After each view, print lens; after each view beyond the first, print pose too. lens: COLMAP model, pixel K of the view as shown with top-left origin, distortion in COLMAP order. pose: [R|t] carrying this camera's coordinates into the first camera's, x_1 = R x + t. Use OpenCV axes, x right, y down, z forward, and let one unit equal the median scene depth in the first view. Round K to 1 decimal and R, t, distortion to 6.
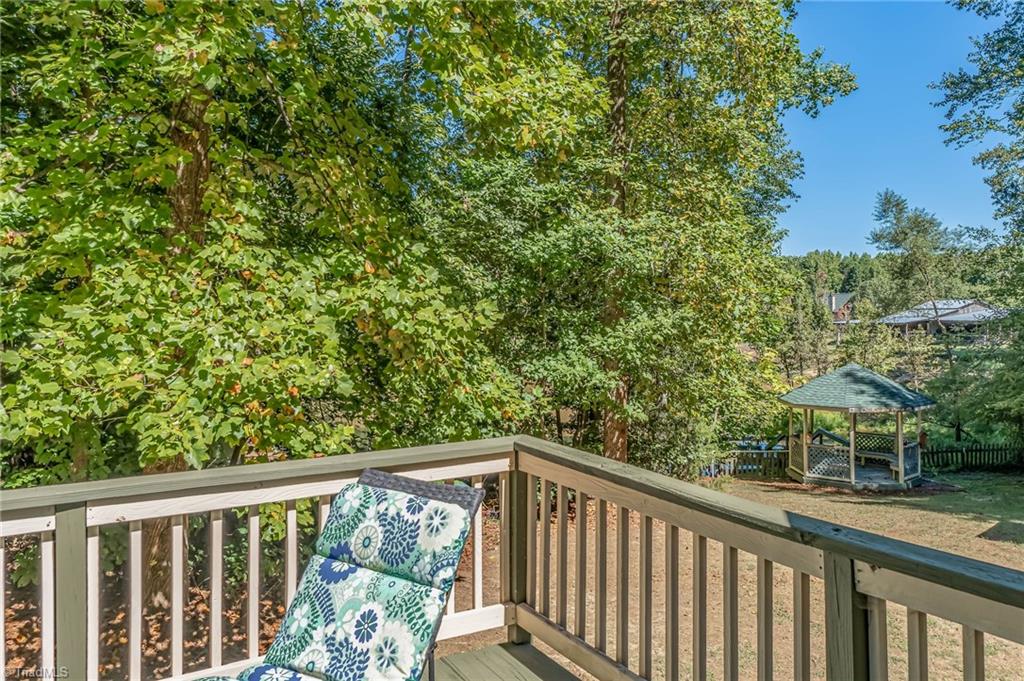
lens RADIAL K [[783.4, 0, 511.6], [0, 783.4, 333.4], [0, 0, 1]] dist [-0.008226, -0.002819]
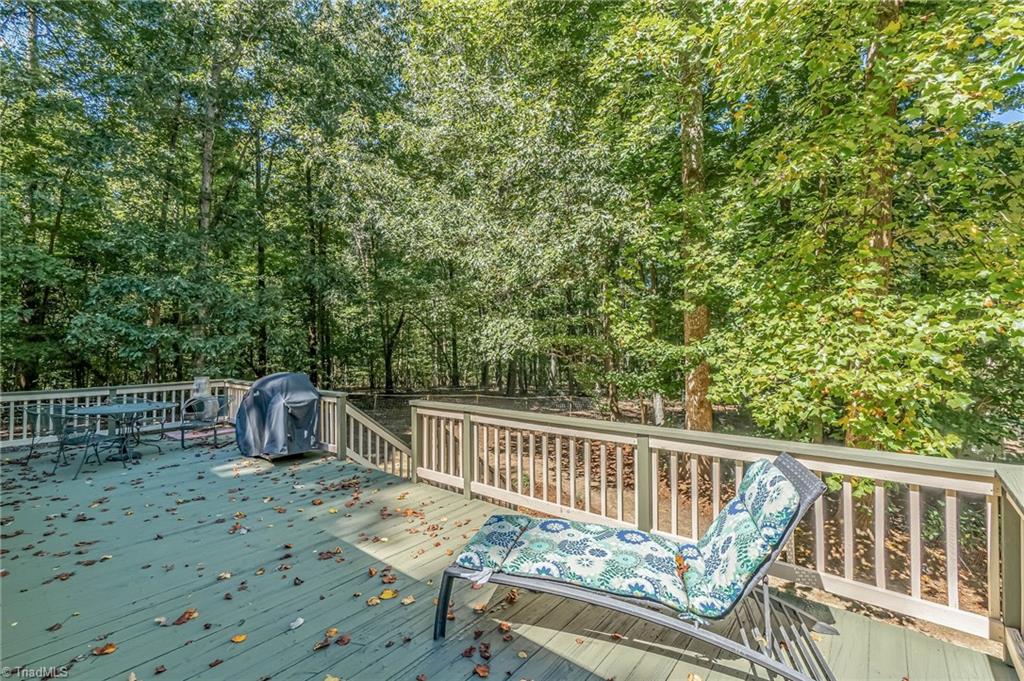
lens RADIAL K [[447.7, 0, 511.3], [0, 447.7, 340.4], [0, 0, 1]] dist [0.000950, 0.000120]
pose [[0.369868, 0.010079, -0.929030, 0.416057], [-0.021988, 0.999756, 0.002093, -0.030348], [0.928824, 0.019654, 0.369999, 0.204234]]
